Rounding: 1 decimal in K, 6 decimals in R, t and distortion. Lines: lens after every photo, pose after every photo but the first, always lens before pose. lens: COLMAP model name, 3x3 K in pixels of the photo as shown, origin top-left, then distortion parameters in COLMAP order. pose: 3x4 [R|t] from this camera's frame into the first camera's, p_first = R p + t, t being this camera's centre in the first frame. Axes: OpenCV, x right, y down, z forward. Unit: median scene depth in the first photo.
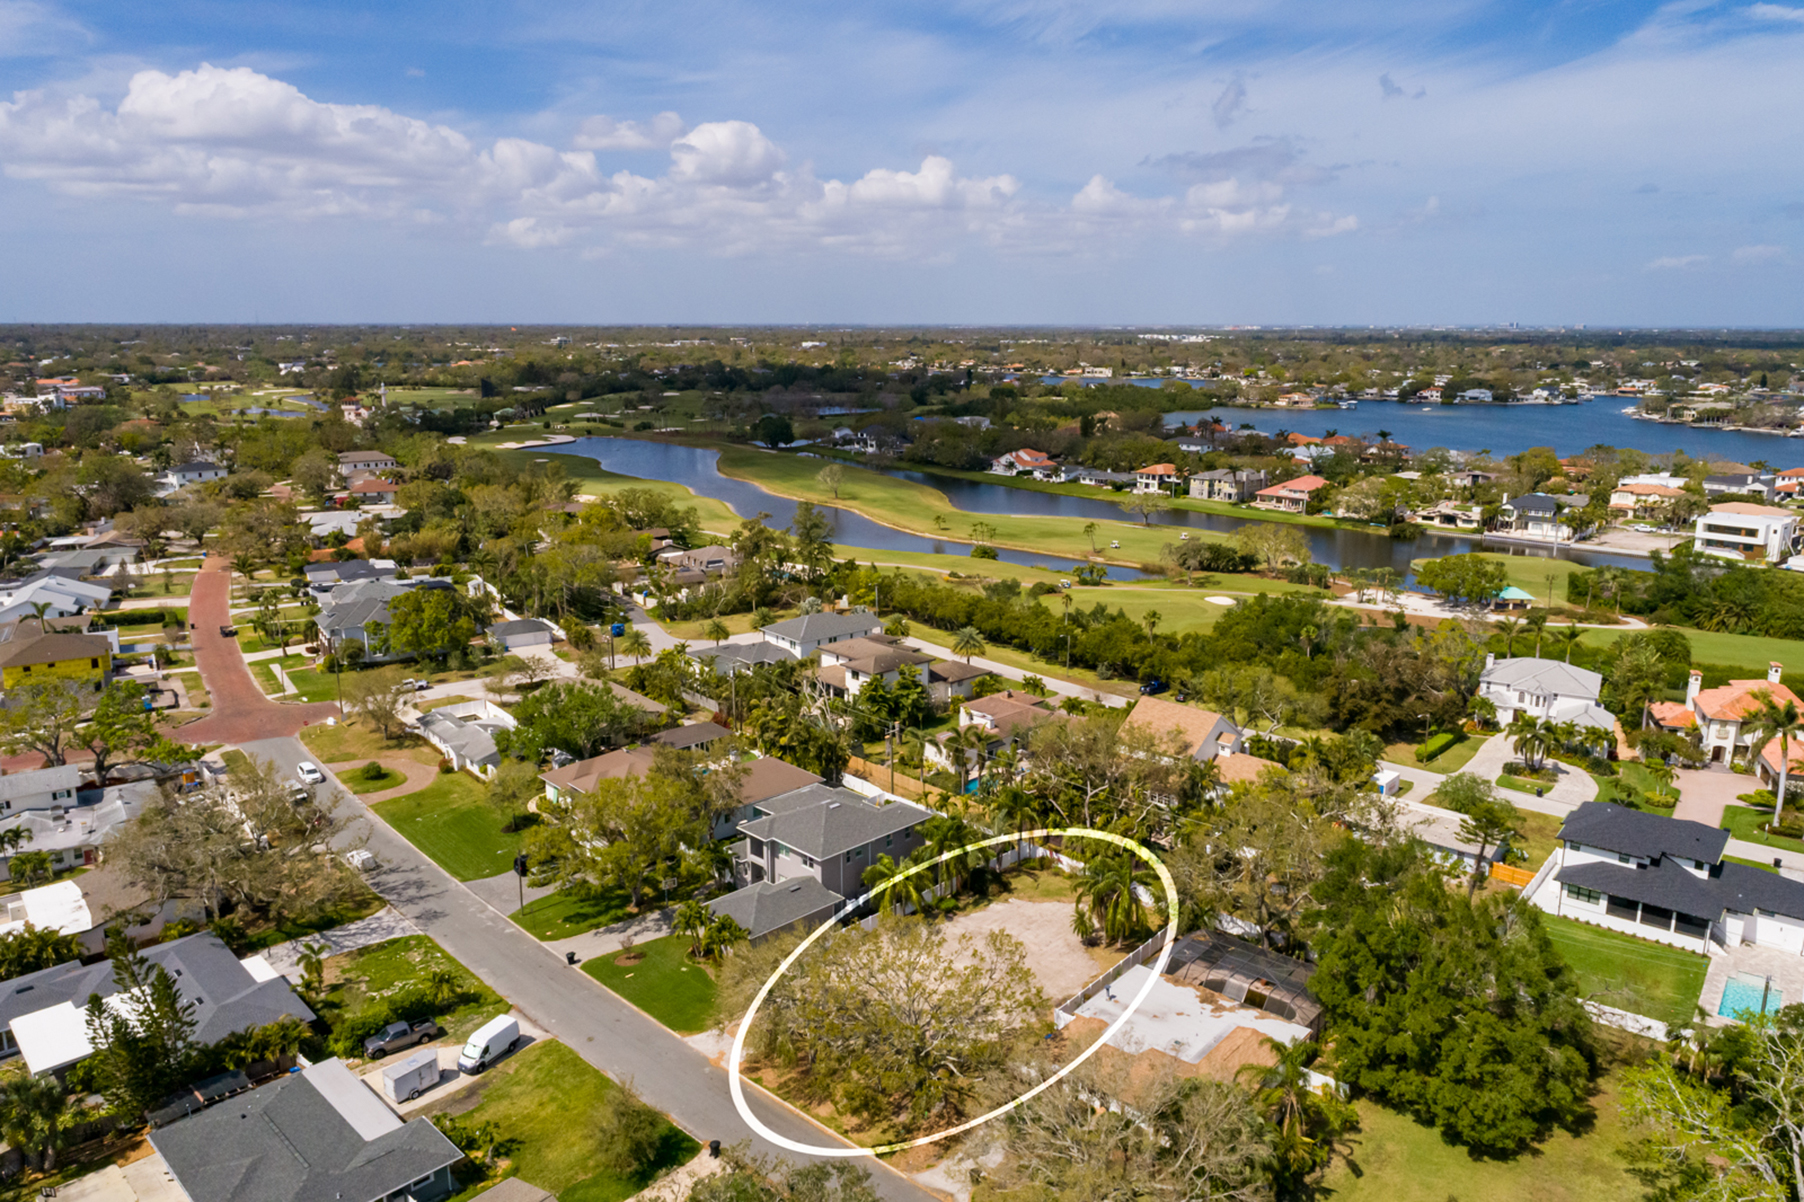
lens RADIAL K [[1248.1, 0, 899.2], [0, 1248.1, 611.2], [0, 0, 1]] dist [-0.006875, 0.018356]
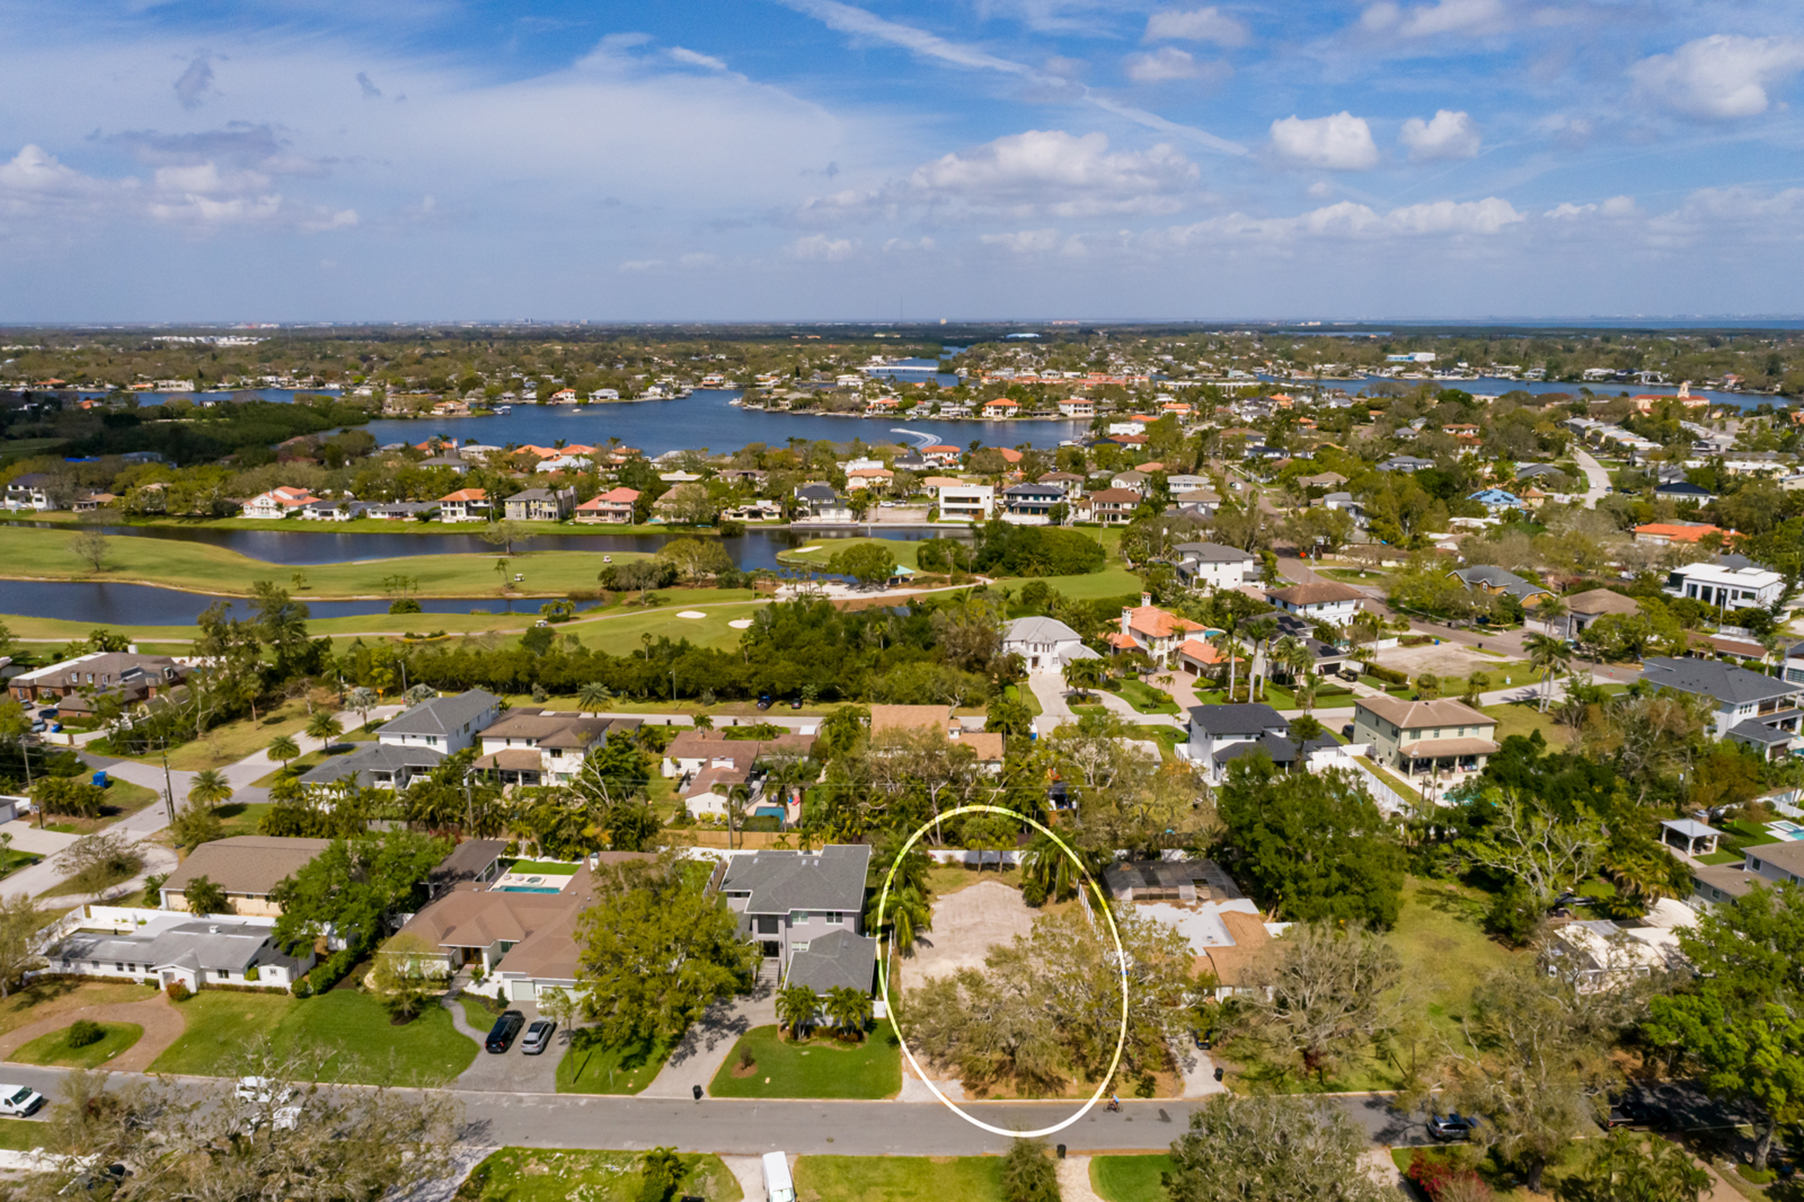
lens RADIAL K [[1248.1, 0, 888.4], [0, 1248.1, 586.8], [0, 0, 1]] dist [-0.006875, 0.018356]
pose [[0.729930, -0.151413, 0.666541, -0.196101], [0.159725, 0.985942, 0.049054, -0.033985], [-0.664598, 0.070657, 0.743853, 0.043669]]
